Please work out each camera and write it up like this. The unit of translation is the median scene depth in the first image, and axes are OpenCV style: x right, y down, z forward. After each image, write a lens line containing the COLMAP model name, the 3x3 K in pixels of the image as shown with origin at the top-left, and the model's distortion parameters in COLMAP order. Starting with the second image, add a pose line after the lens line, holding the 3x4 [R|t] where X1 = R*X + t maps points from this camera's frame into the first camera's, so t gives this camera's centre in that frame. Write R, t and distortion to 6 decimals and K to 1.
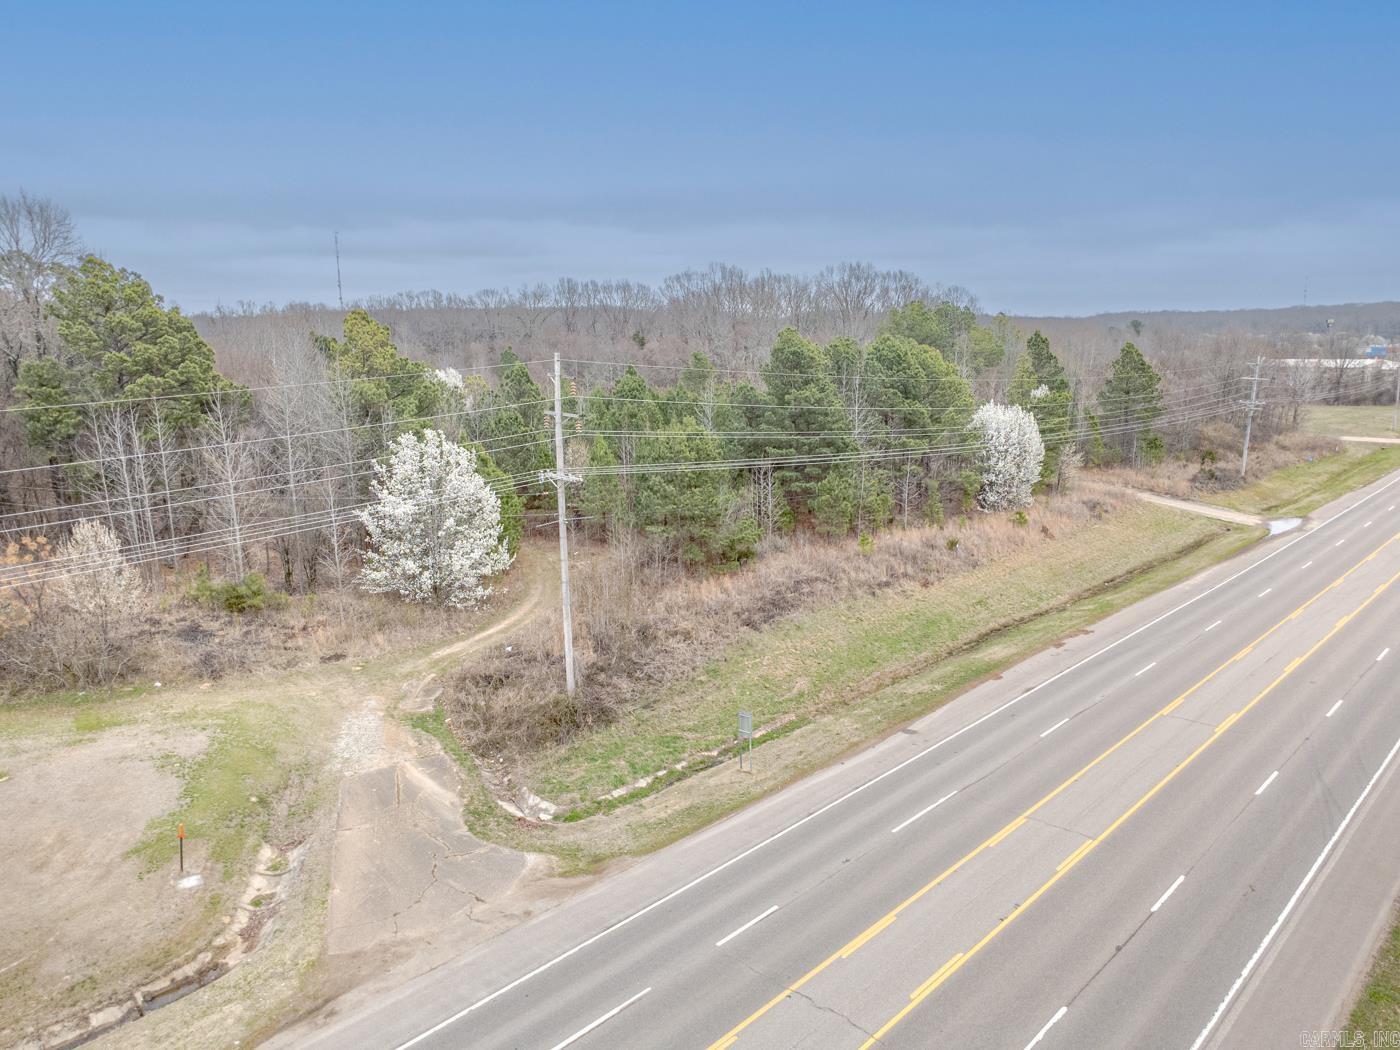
lens RADIAL K [[981.5, 0, 700.0], [0, 981.5, 524.3], [0, 0, 1]] dist [0.005539, -0.000359]
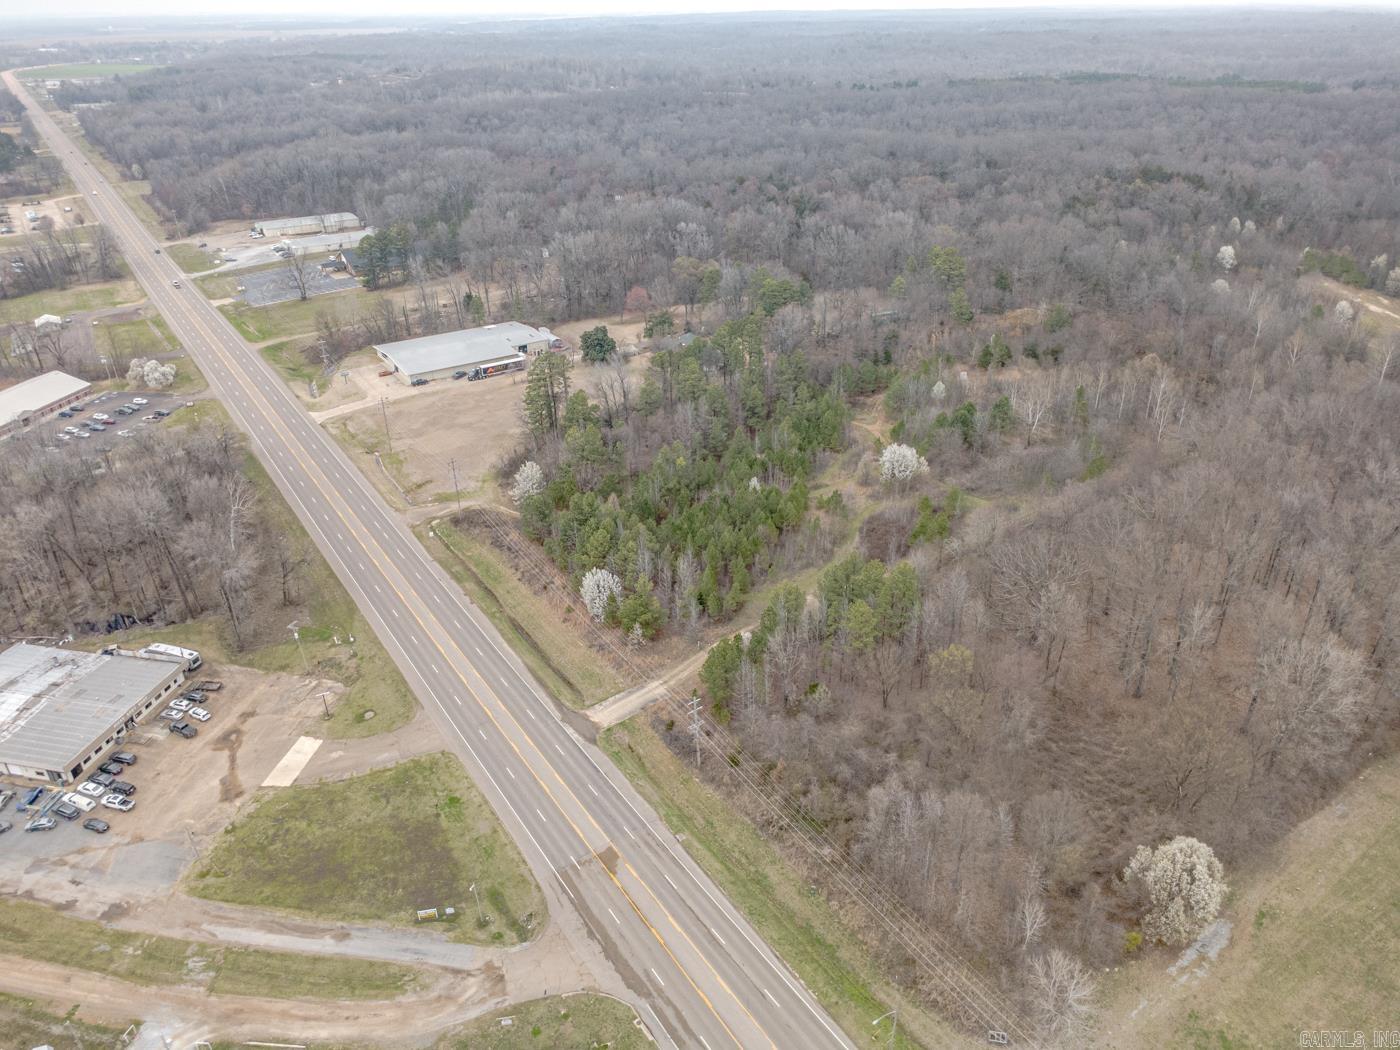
lens RADIAL K [[981.5, 0, 705.0], [0, 981.5, 523.7], [0, 0, 1]] dist [0.005539, -0.000359]
pose [[-0.203568, 0.478555, -0.854134, 3.390039], [-0.170339, 0.841785, 0.512233, -2.244490], [0.964129, 0.249766, -0.089844, 2.304830]]
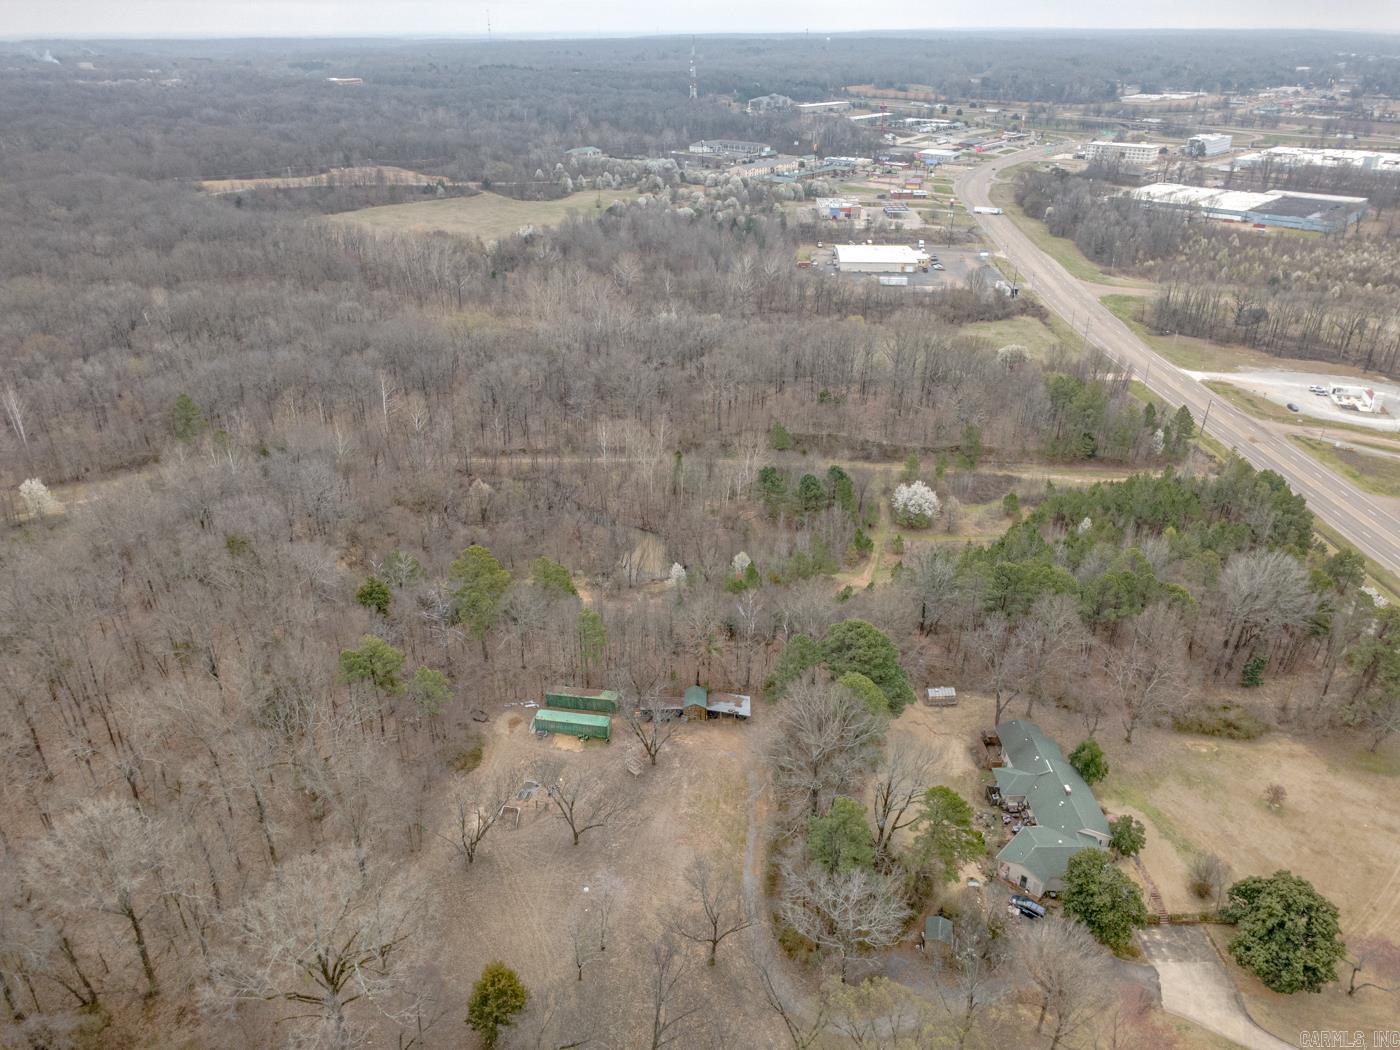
lens RADIAL K [[981.5, 0, 702.4], [0, 981.5, 527.2], [0, 0, 1]] dist [0.005539, -0.000359]
pose [[0.695049, -0.314054, 0.646743, -4.116736], [0.123545, 0.938342, 0.322880, -1.720402], [-0.708268, -0.144516, 0.690993, 0.392818]]
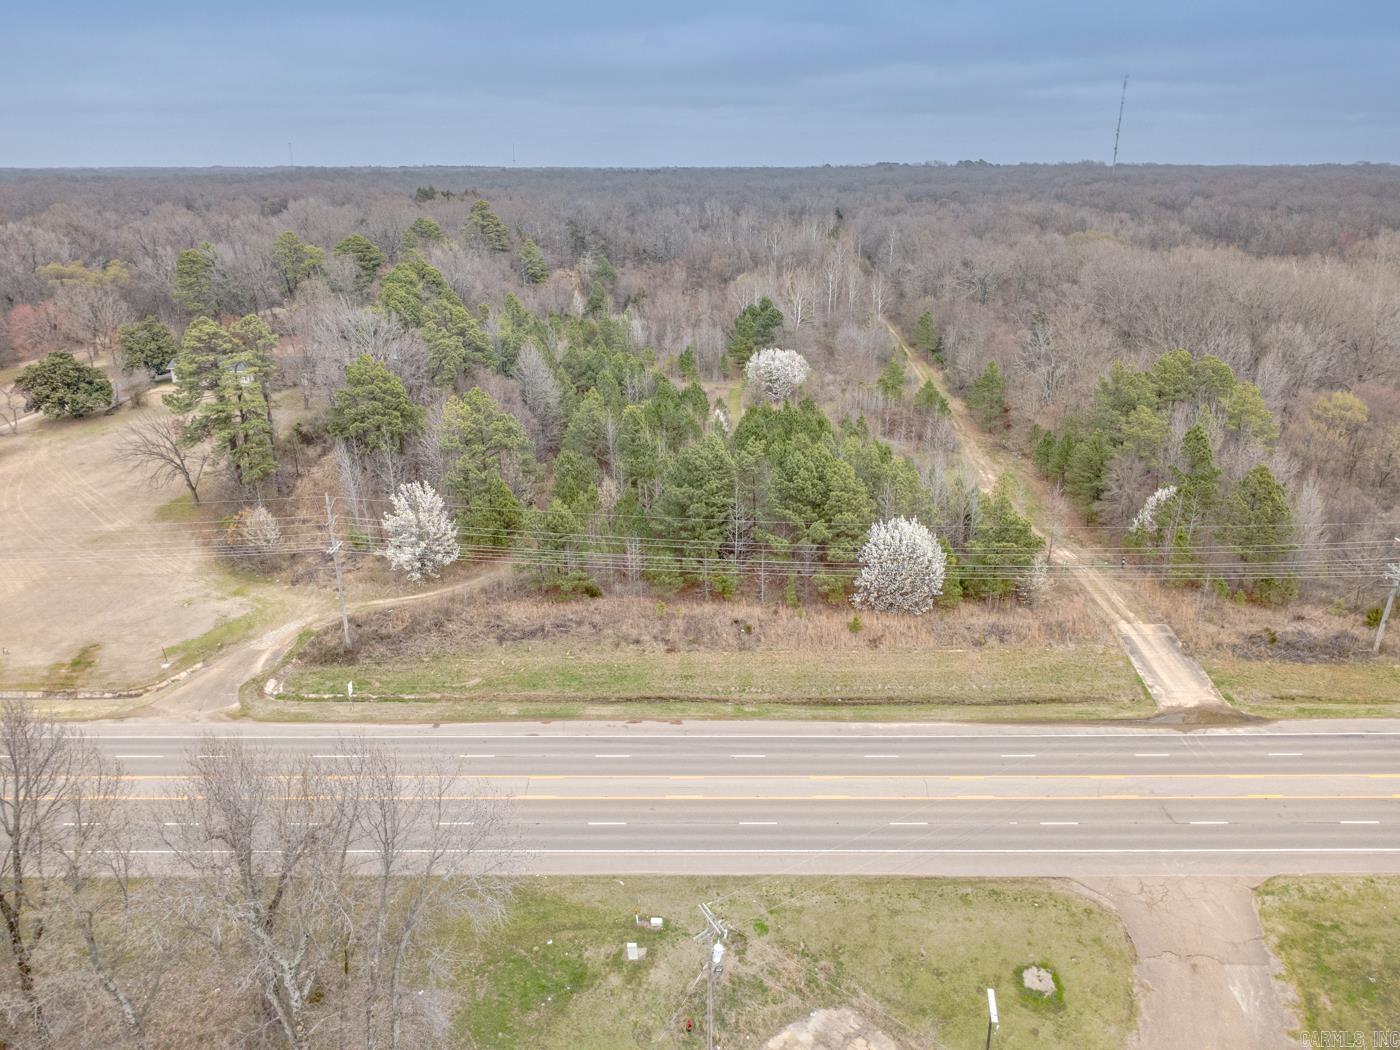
lens RADIAL K [[981.5, 0, 699.6], [0, 981.5, 524.3], [0, 0, 1]] dist [0.005539, -0.000359]
pose [[0.701271, 0.259921, -0.663823, 1.486275], [-0.143005, 0.963527, 0.226198, -0.567709], [0.698405, -0.063696, 0.712863, 0.040963]]
